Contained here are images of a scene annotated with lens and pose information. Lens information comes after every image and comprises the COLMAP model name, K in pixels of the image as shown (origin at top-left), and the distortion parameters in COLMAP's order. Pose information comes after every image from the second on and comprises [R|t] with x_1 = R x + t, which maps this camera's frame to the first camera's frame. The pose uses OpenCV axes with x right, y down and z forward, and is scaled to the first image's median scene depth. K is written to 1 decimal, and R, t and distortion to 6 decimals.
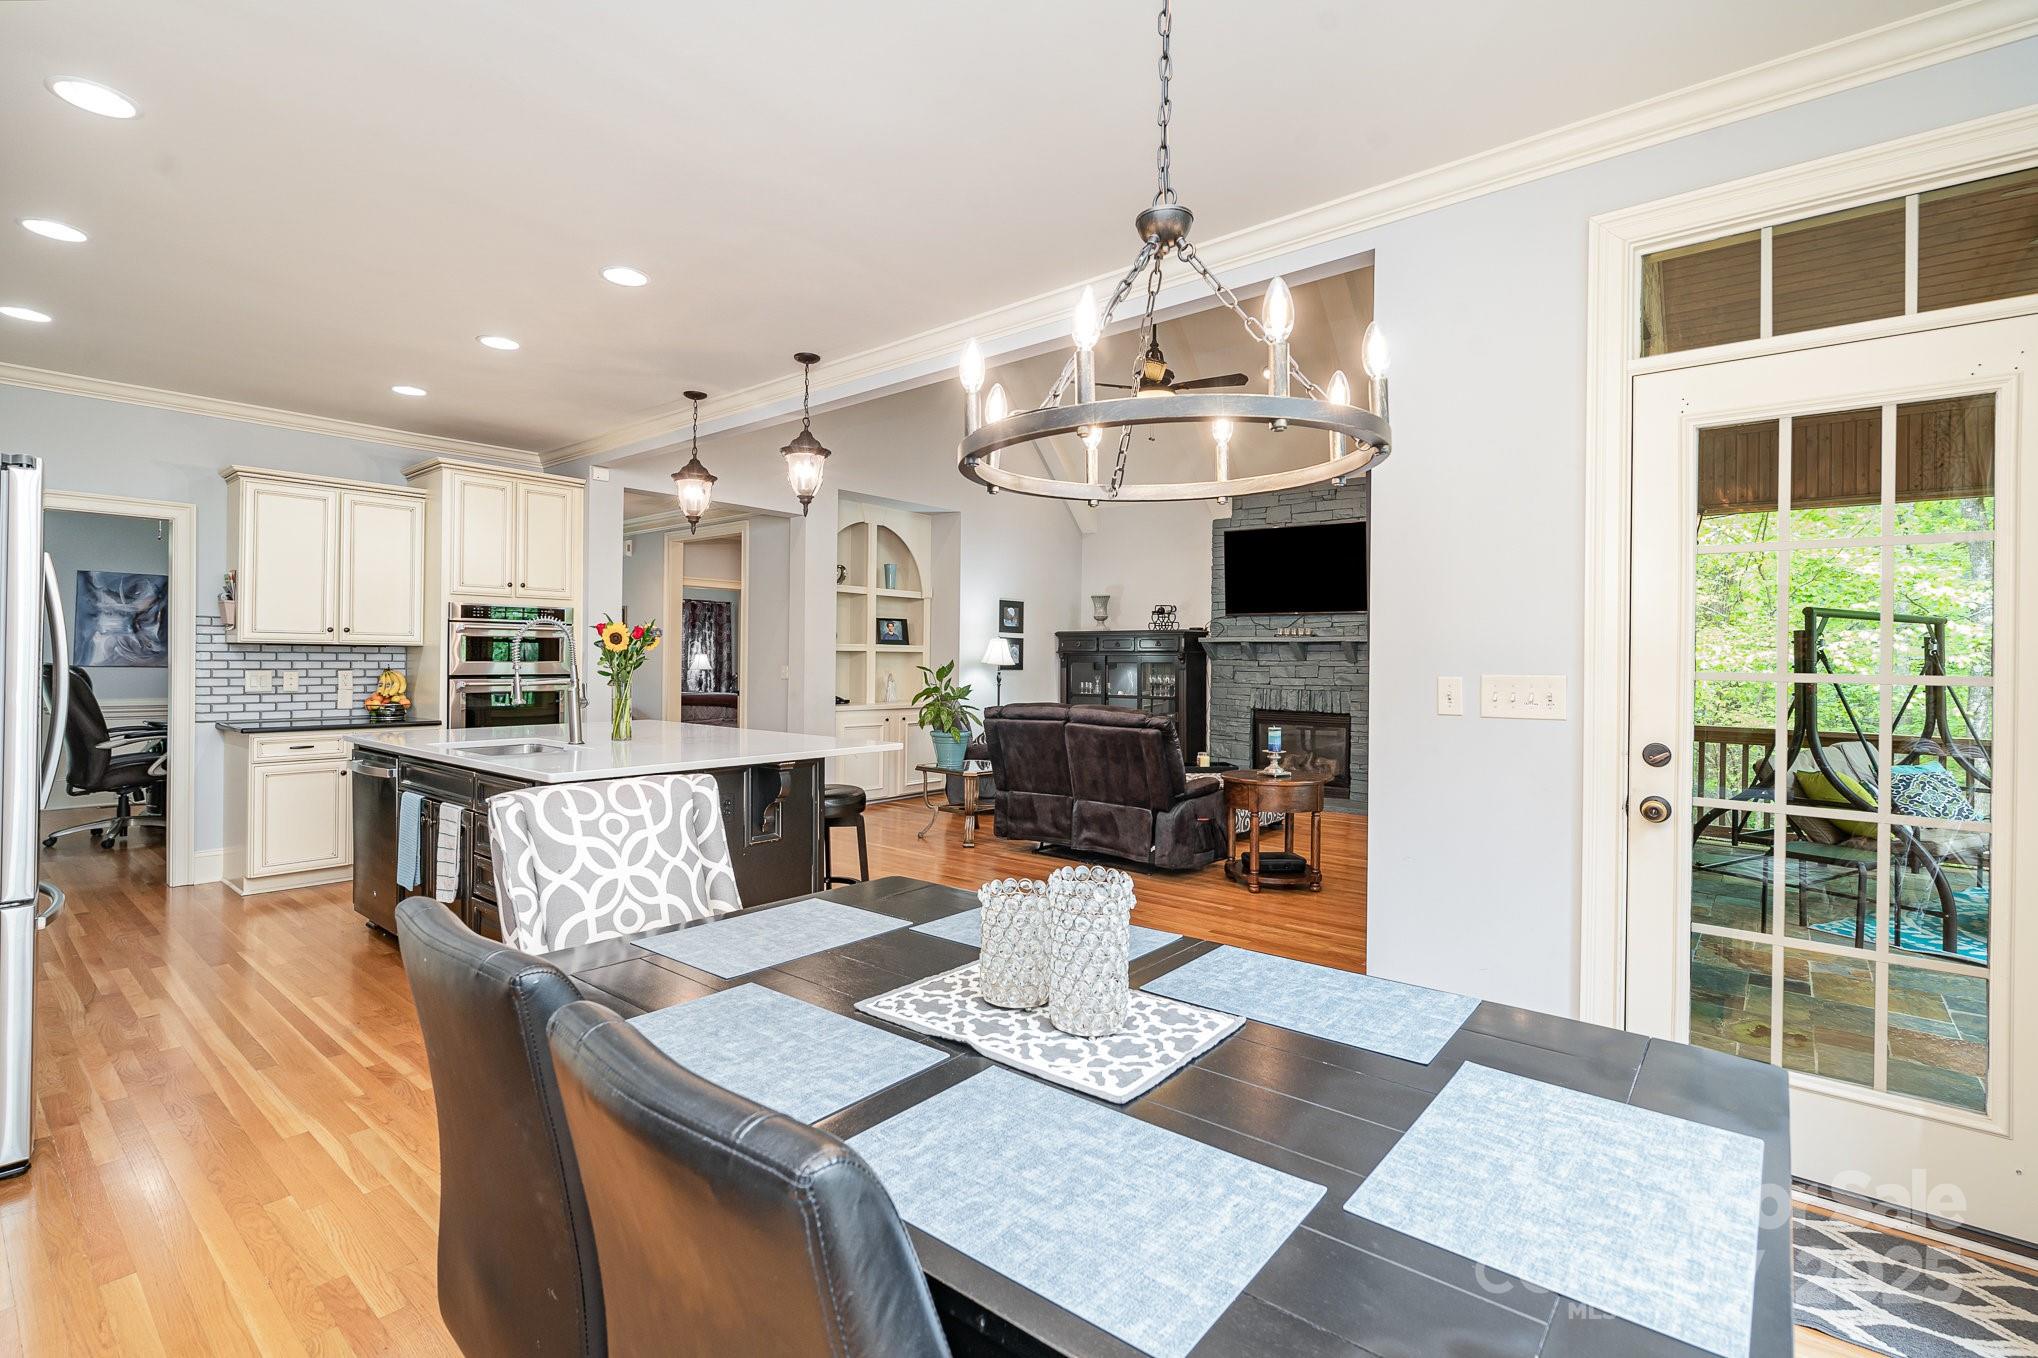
lens RADIAL K [[927.0, 0, 1026.3], [0, 927.0, 651.1], [0, 0, 1]] dist [0.000789, 0.000396]
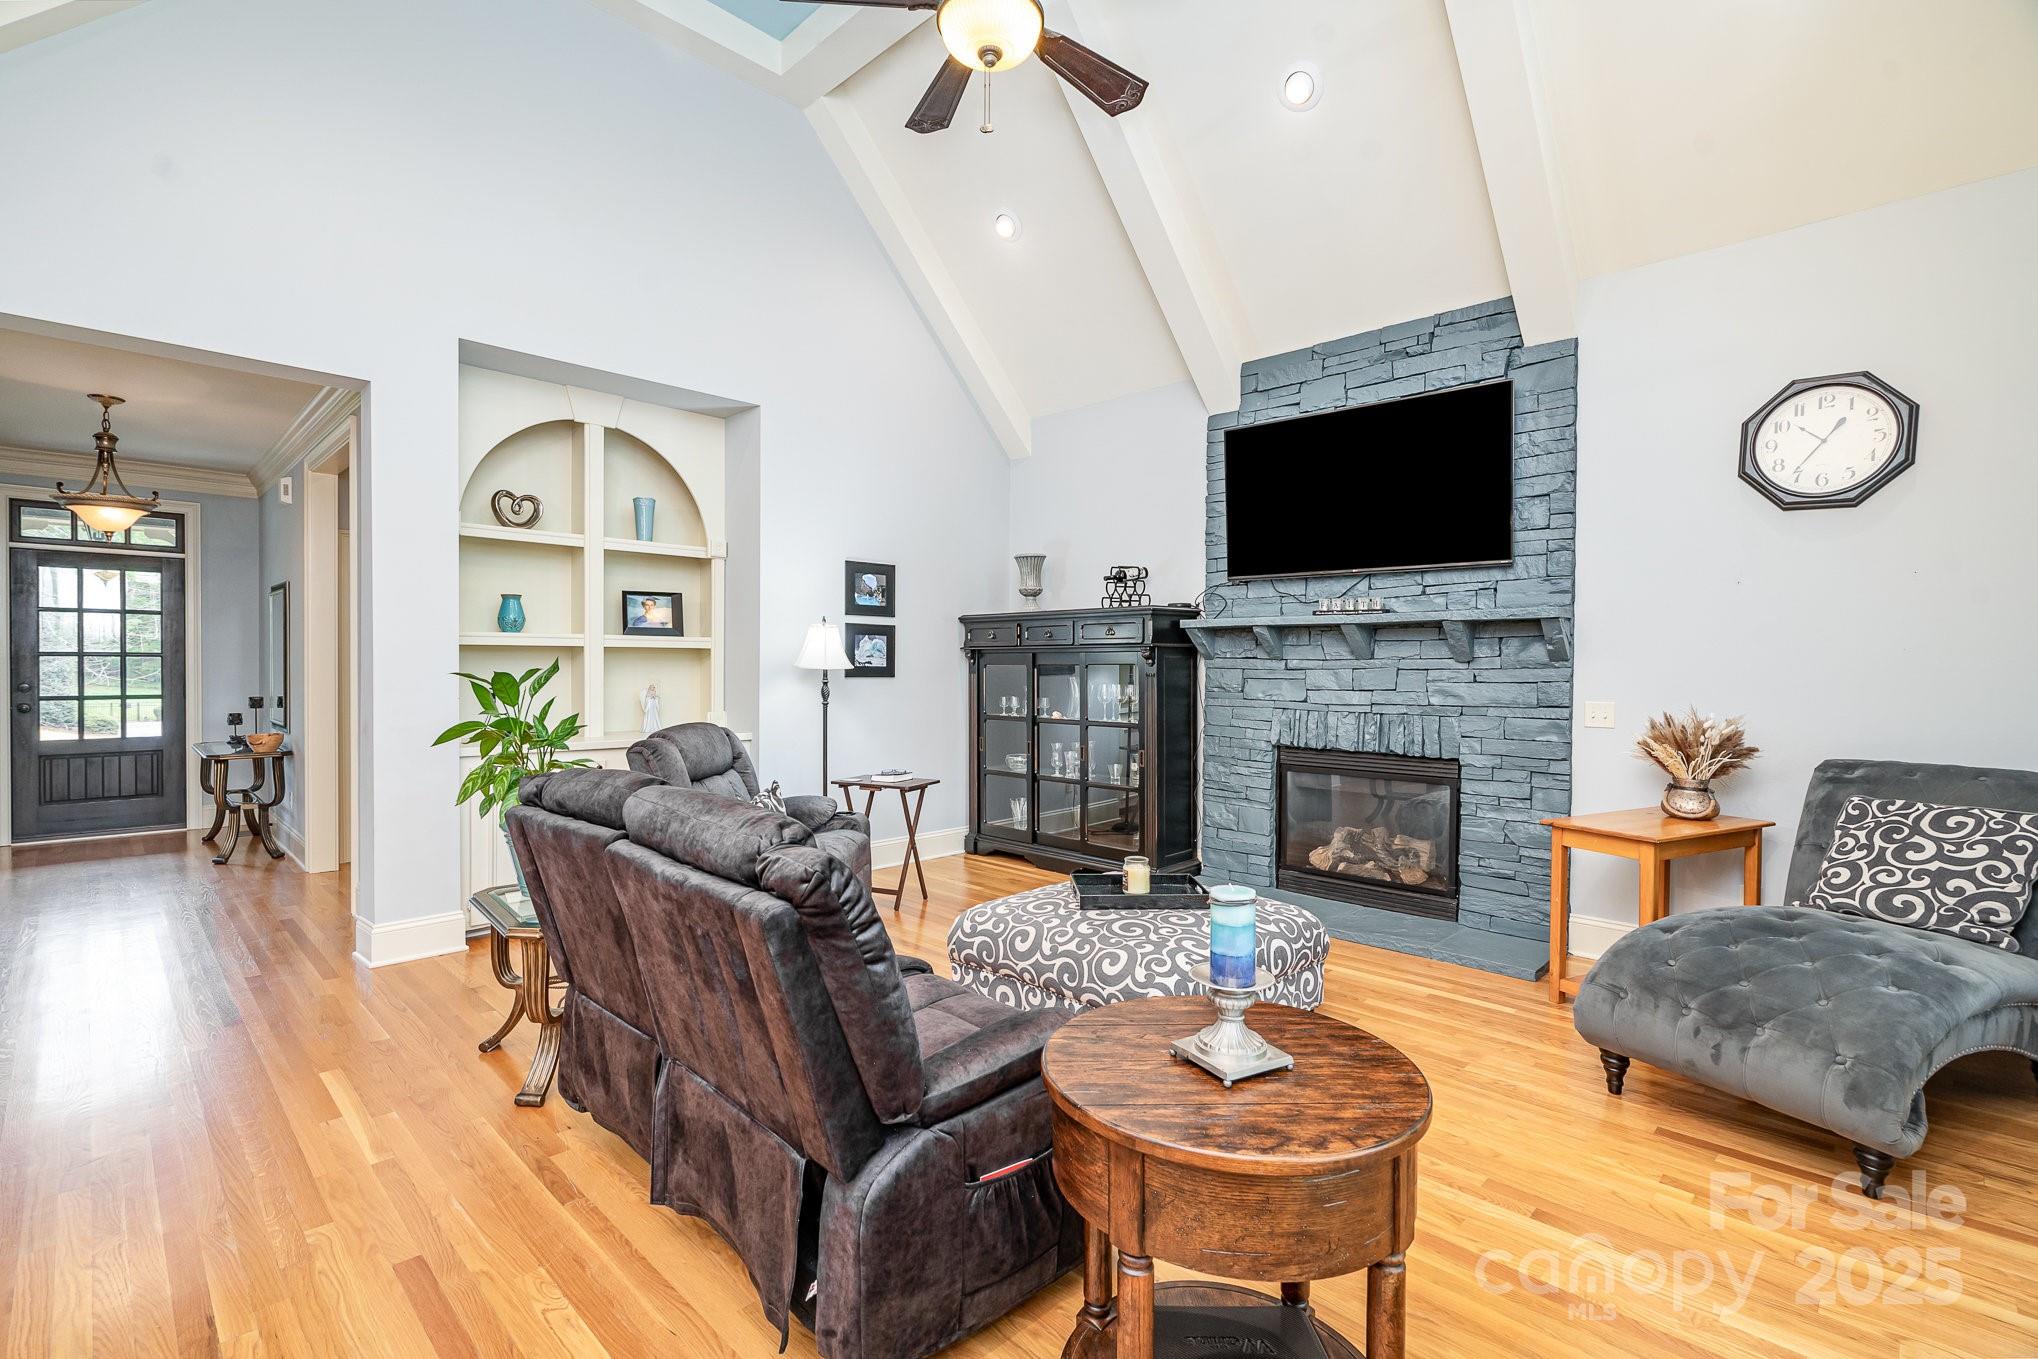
lens RADIAL K [[927.0, 0, 1020.2], [0, 927.0, 676.0], [0, 0, 1]] dist [0.000789, 0.000396]
pose [[0.996611, -0.004816, -0.082116, 0.142025], [0.006479, 0.999779, 0.019993, 0.008297], [0.082001, -0.020457, 0.996422, 0.447834]]
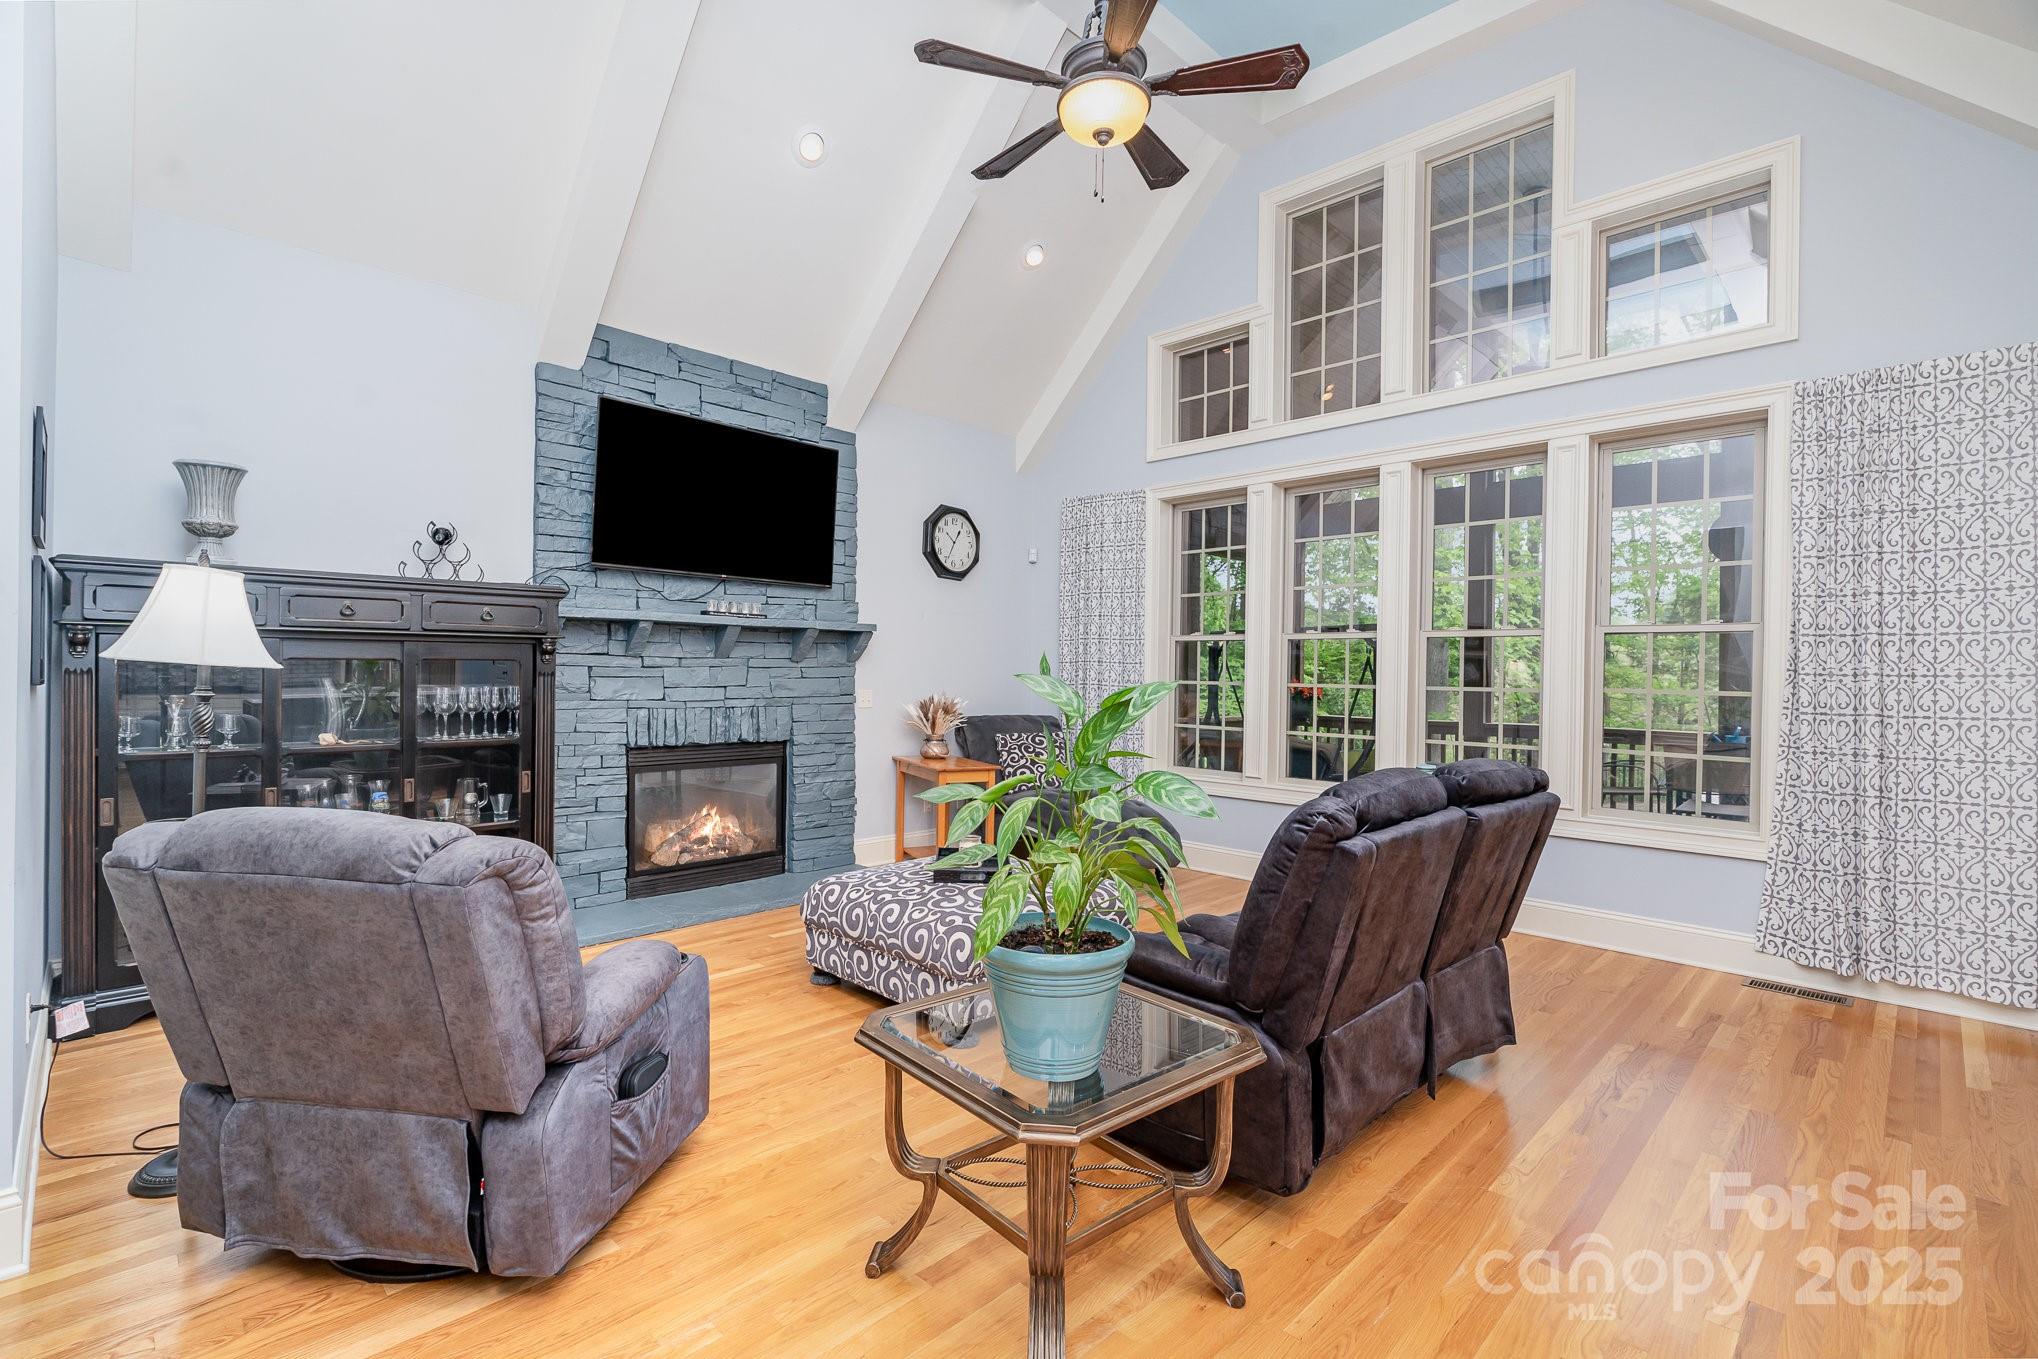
lens RADIAL K [[927.0, 0, 1032.2], [0, 927.0, 683.9], [0, 0, 1]] dist [0.000789, 0.000396]
pose [[0.076728, -0.012390, 0.996975, -0.279230], [-0.009631, 0.999867, 0.013167, 0.017693], [-0.997006, -0.010612, 0.076599, 0.766647]]
